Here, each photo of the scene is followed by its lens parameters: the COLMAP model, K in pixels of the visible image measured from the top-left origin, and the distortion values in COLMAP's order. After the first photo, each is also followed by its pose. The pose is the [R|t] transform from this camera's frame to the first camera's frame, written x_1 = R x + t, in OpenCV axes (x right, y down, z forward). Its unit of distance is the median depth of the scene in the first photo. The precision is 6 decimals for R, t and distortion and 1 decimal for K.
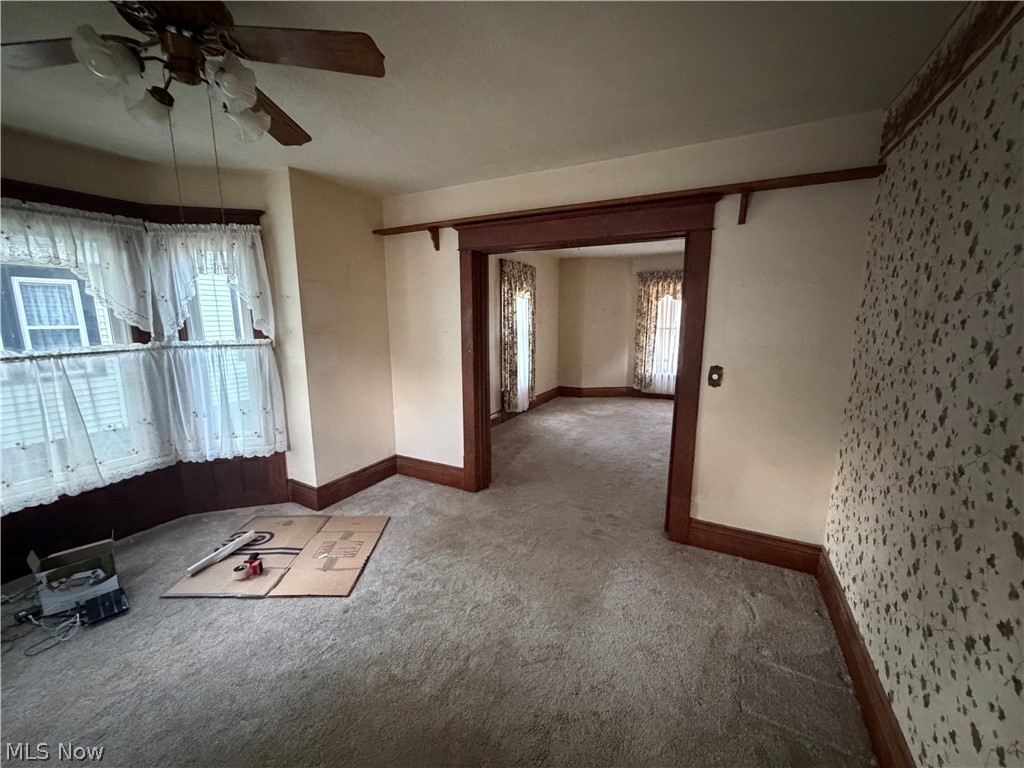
lens RADIAL K [[406.1, 0, 511.4], [0, 406.1, 385.5], [0, 0, 1]] dist [-0.002379, 0.001156]
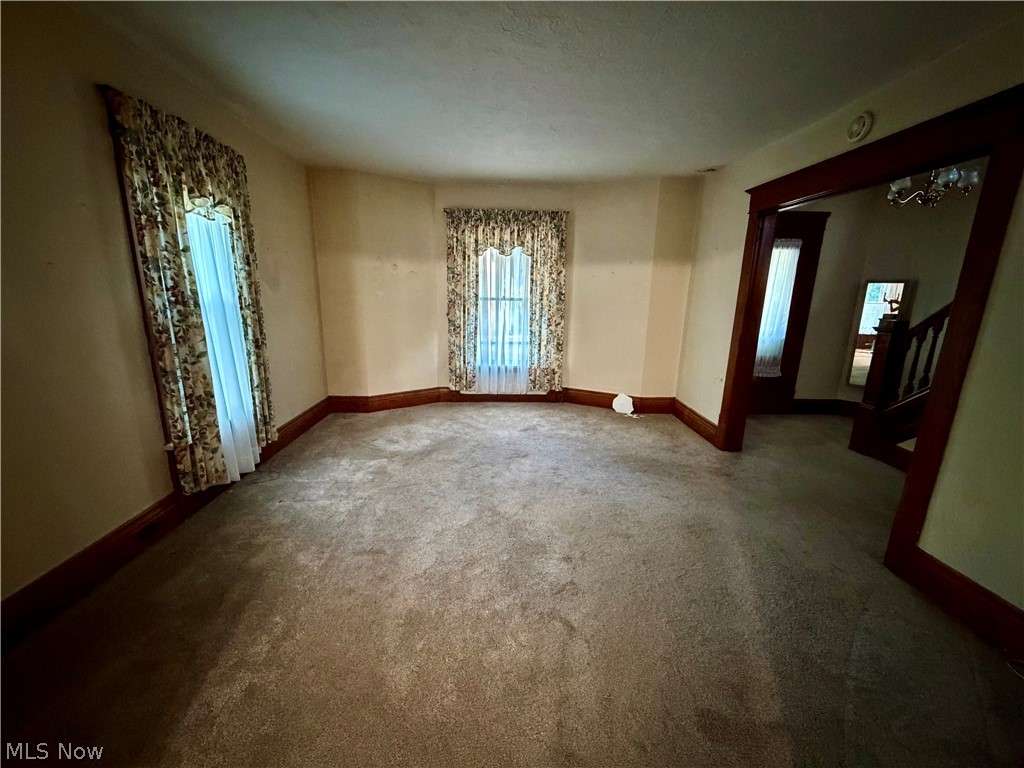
lens RADIAL K [[406.1, 0, 512.5], [0, 406.1, 386.7], [0, 0, 1]] dist [-0.002379, 0.001156]
pose [[0.860135, -0.094456, 0.501245, 0.071112], [0.061740, 0.994759, 0.081508, -0.057139], [-0.506316, -0.039161, 0.861458, 0.472408]]
